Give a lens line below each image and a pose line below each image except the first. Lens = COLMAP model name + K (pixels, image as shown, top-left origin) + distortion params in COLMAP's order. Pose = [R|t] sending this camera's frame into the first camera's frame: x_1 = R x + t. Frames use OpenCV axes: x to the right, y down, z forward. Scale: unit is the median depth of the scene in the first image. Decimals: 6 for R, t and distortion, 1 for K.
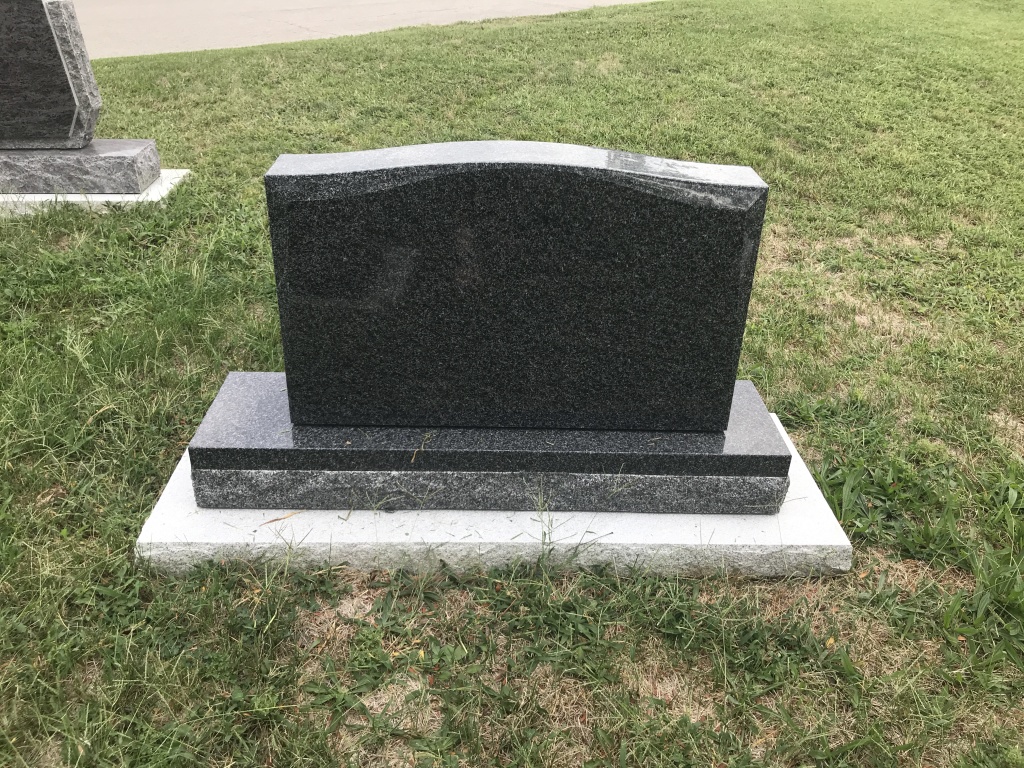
lens RADIAL K [[842.7, 0, 509.5], [0, 842.7, 375.4], [0, 0, 1]] dist [0.013287, -0.008243]
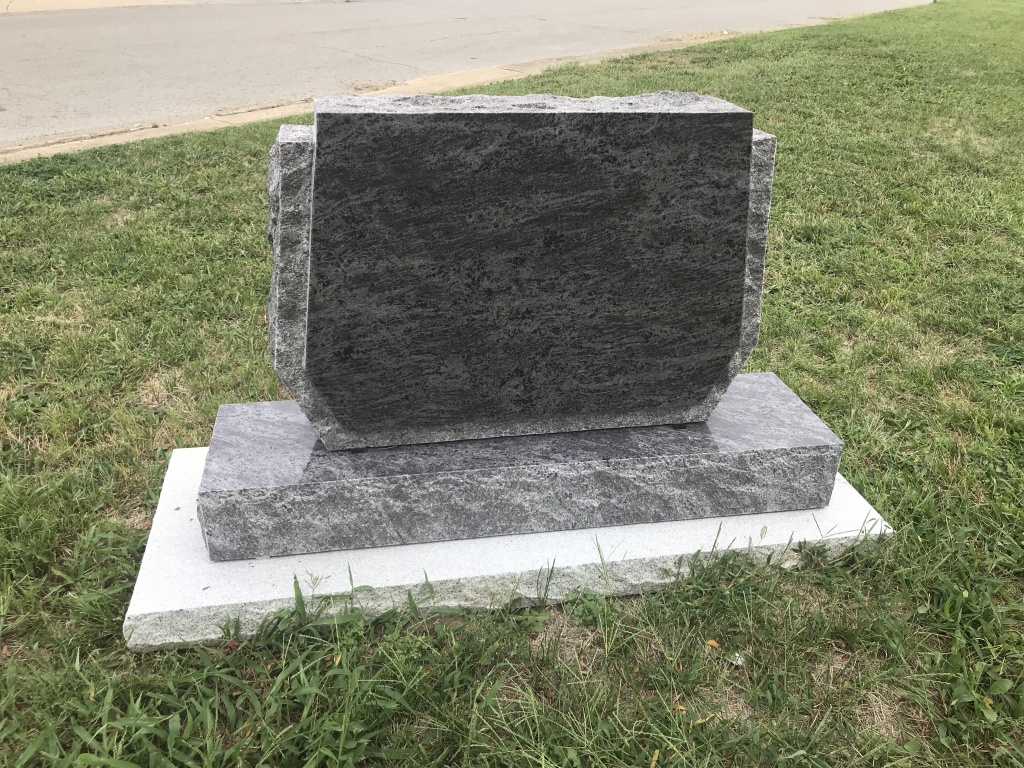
lens RADIAL K [[845.3, 0, 515.2], [0, 845.3, 386.4], [0, 0, 1]] dist [0.100265, -0.000502]
pose [[0.994181, -0.032865, 0.102584, -0.691429], [0.032631, 0.999460, 0.003959, -0.304754], [-0.102659, -0.000589, 0.994716, 0.543898]]
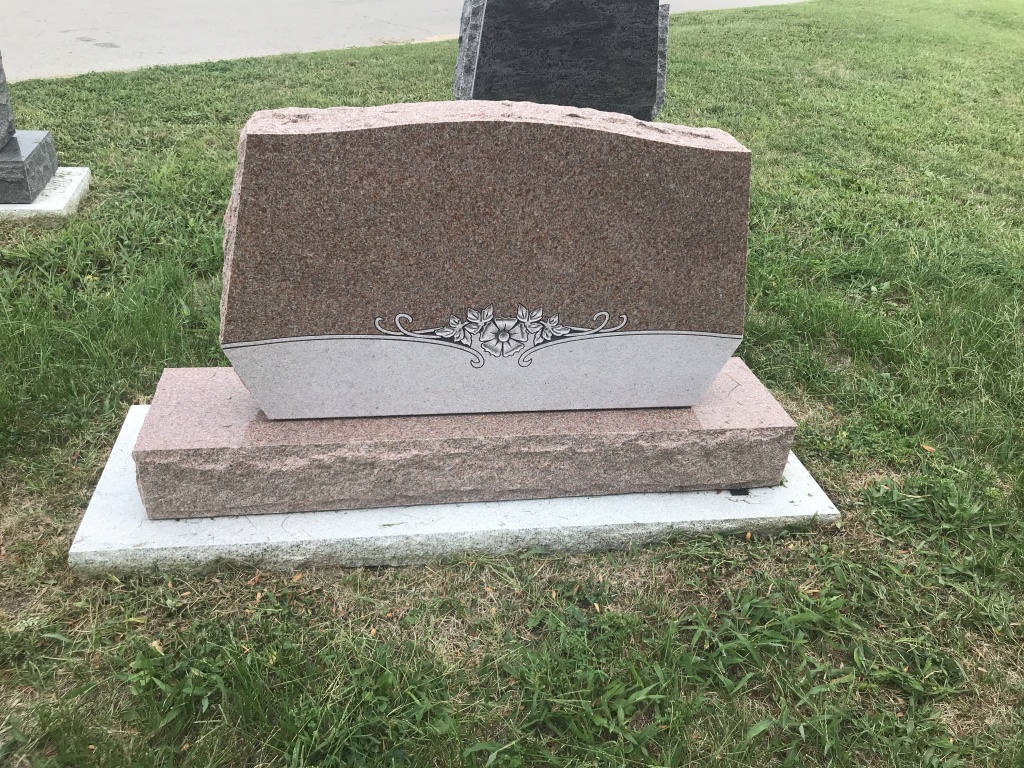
lens RADIAL K [[842.7, 0, 511.0], [0, 842.7, 392.6], [0, 0, 1]] dist [0.013287, -0.008243]
pose [[0.990582, -0.024452, 0.134719, -0.852444], [0.021653, 0.999519, 0.022205, 0.021155], [-0.135197, -0.019079, 0.990635, -0.039625]]
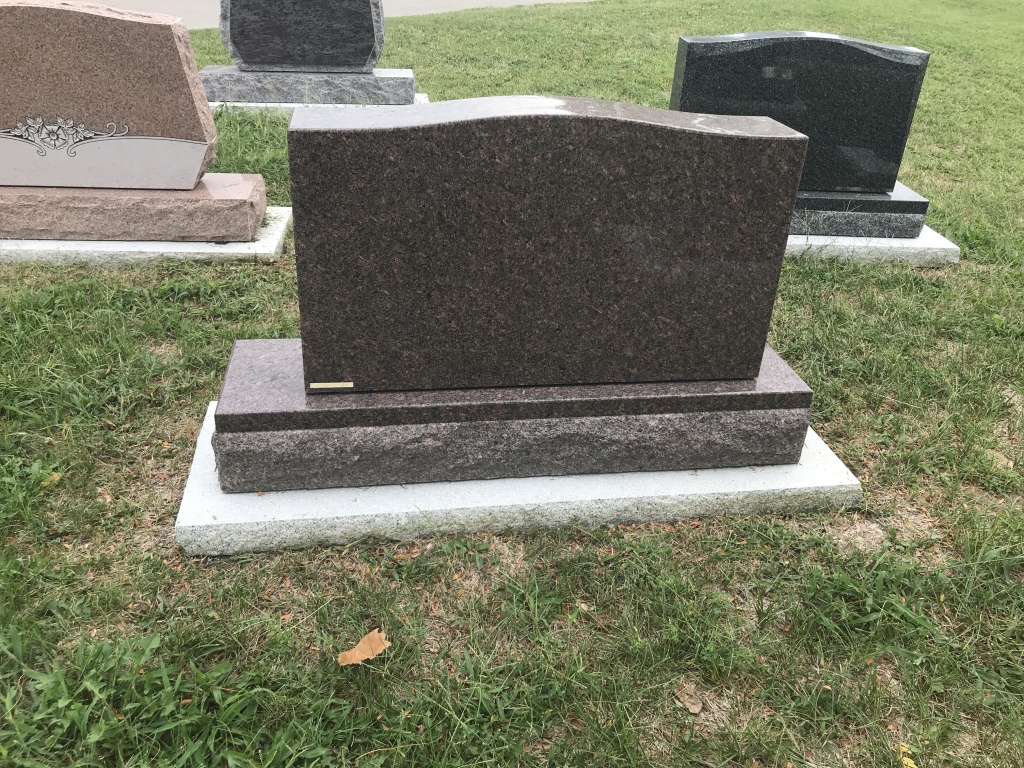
lens RADIAL K [[842.7, 0, 510.9], [0, 842.7, 378.3], [0, 0, 1]] dist [0.013287, -0.008243]
pose [[0.998490, -0.004112, 0.054780, -0.367153], [0.003929, 0.999986, 0.003450, 0.247058], [-0.054794, -0.003229, 0.998492, -0.440339]]
